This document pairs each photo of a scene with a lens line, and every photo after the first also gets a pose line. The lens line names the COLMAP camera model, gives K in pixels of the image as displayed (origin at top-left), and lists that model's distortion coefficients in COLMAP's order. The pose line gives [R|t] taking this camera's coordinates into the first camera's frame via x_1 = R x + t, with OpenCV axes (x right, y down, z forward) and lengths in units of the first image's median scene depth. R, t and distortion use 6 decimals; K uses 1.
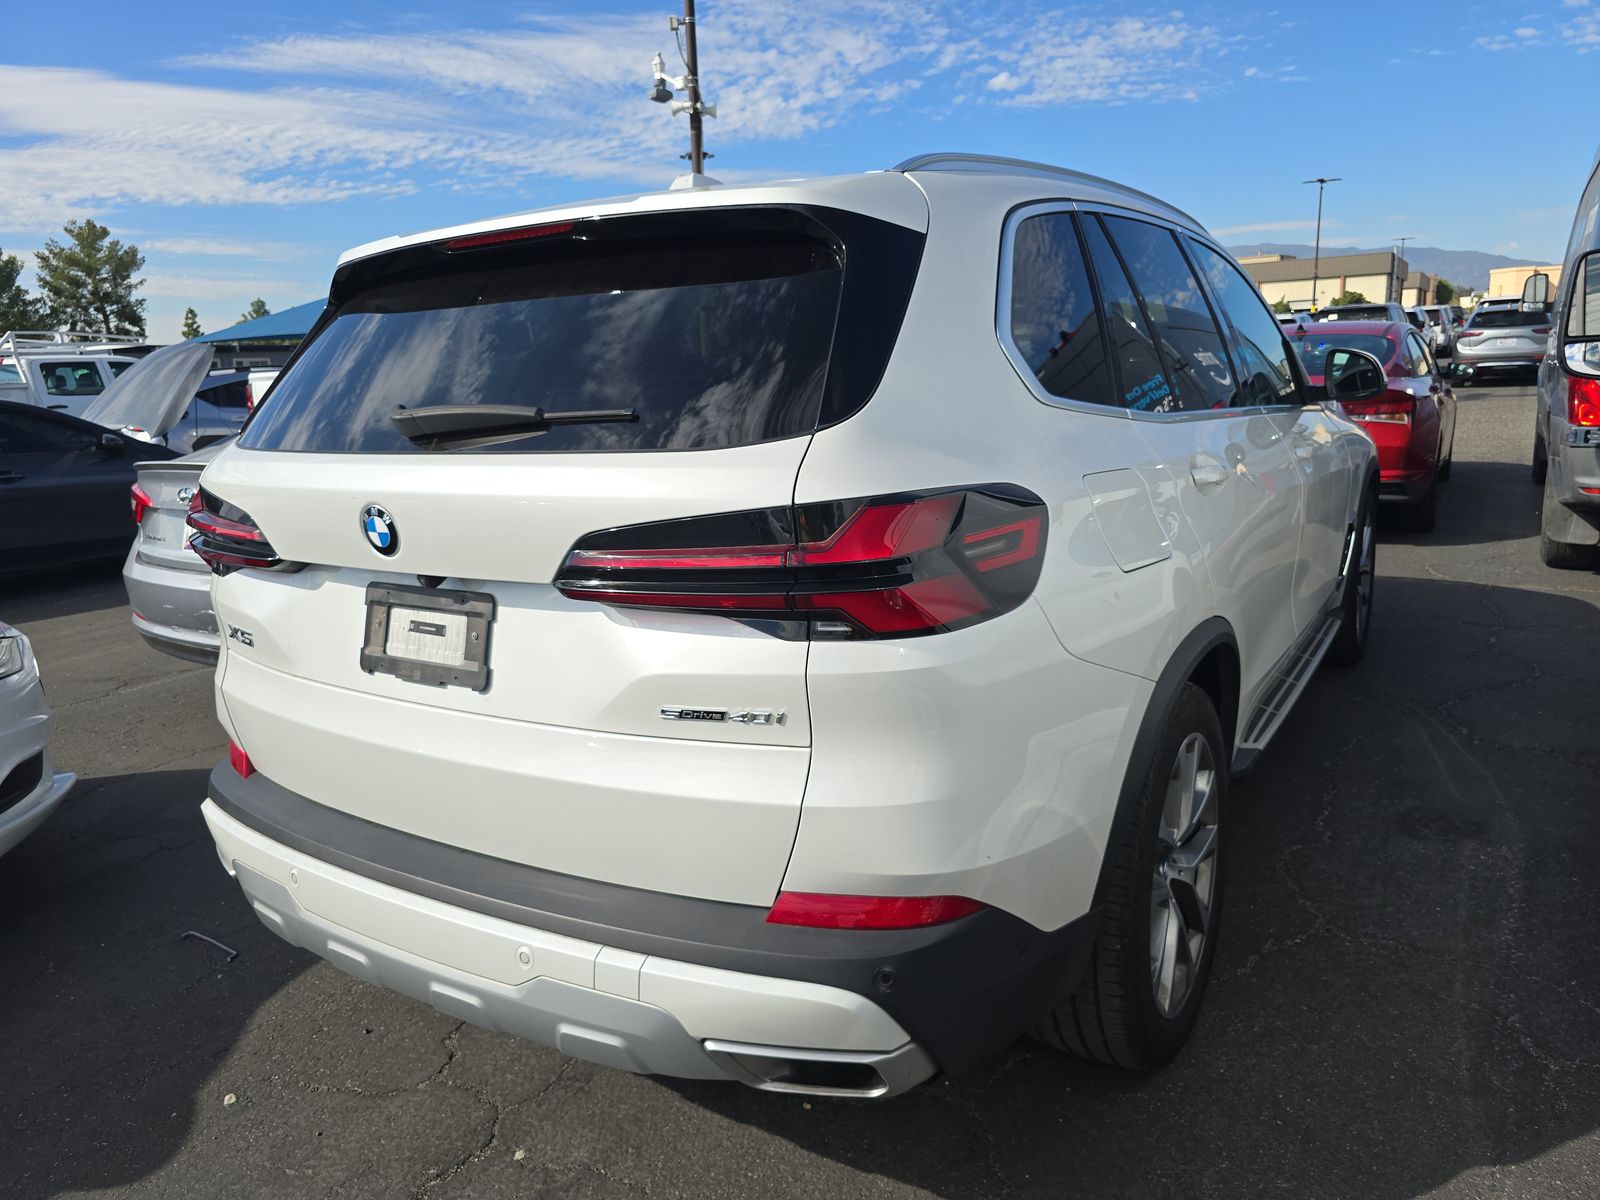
lens RADIAL K [[1098.0, 0, 804.0], [0, 1098.0, 622.6], [0, 0, 1]] dist [0.039971, -0.035032]
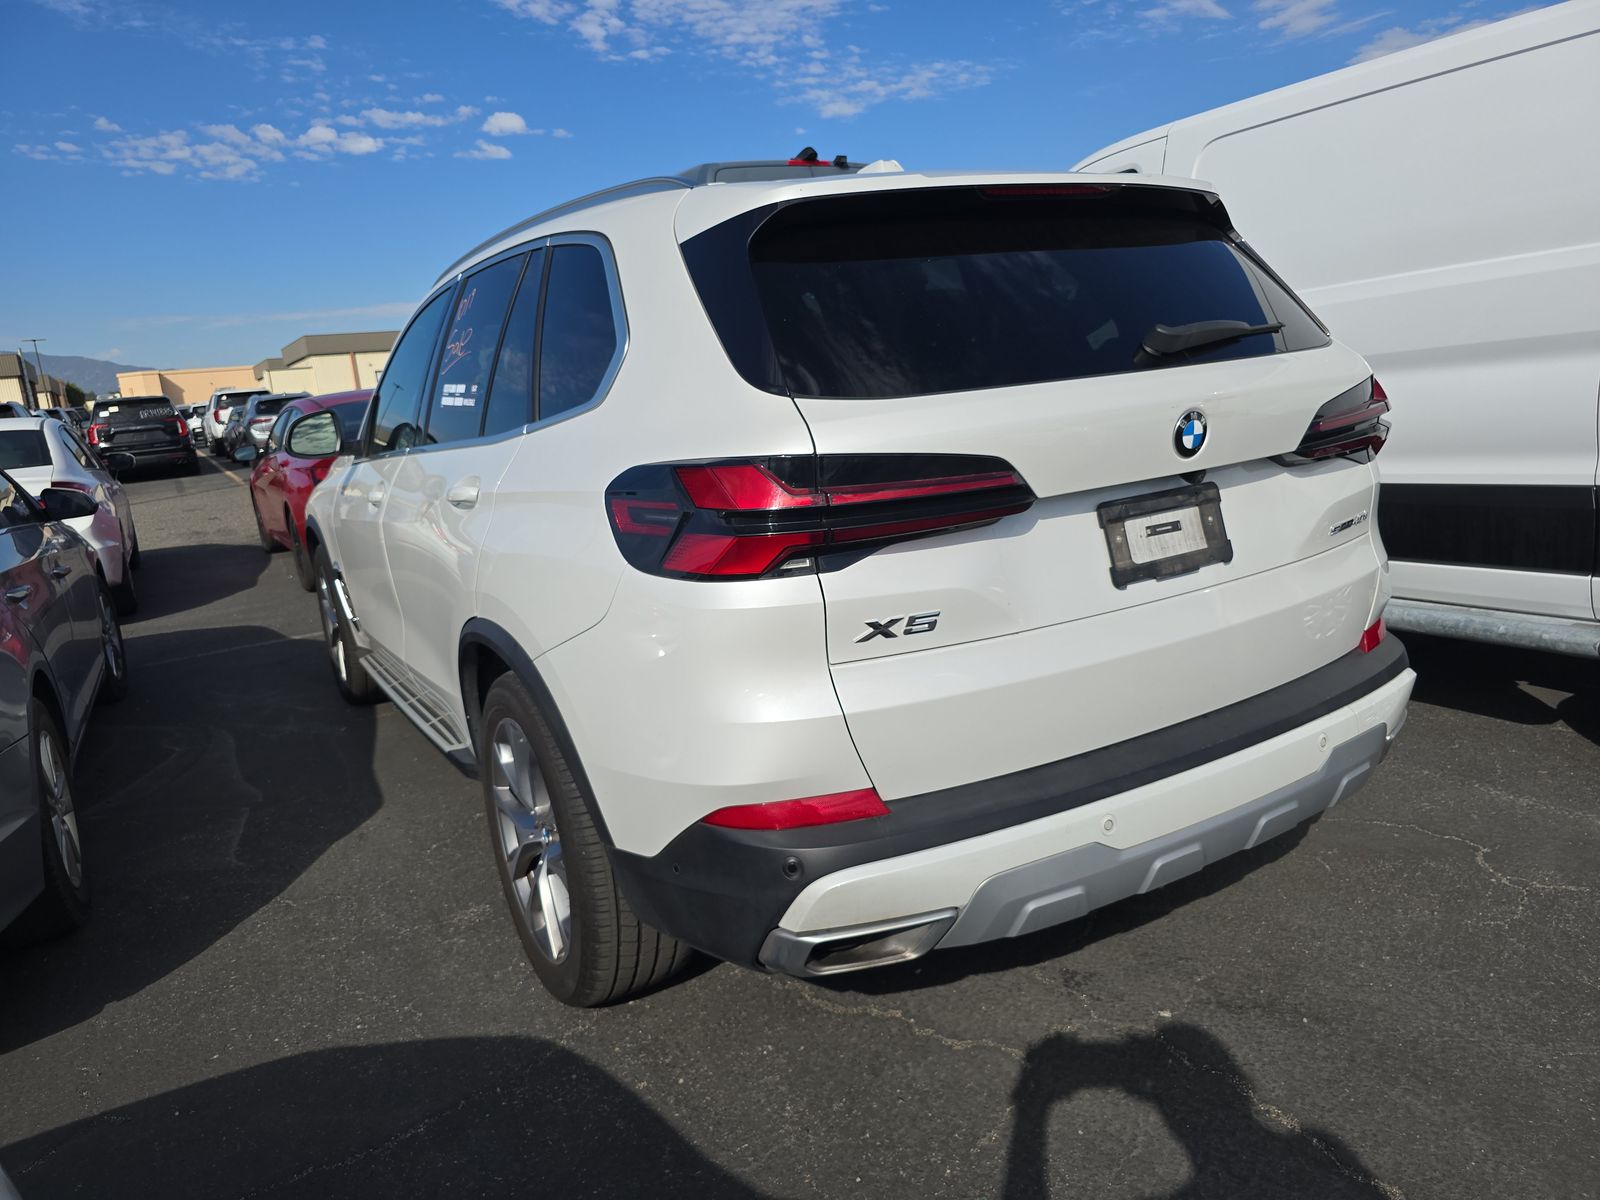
lens RADIAL K [[1098.0, 0, 815.4], [0, 1098.0, 627.6], [0, 0, 1]] dist [0.039971, -0.035032]
pose [[0.444700, -0.198962, 0.873302, -0.133265], [0.273138, 0.958698, 0.079331, -0.007437], [-0.853017, 0.203254, 0.480677, 0.070179]]
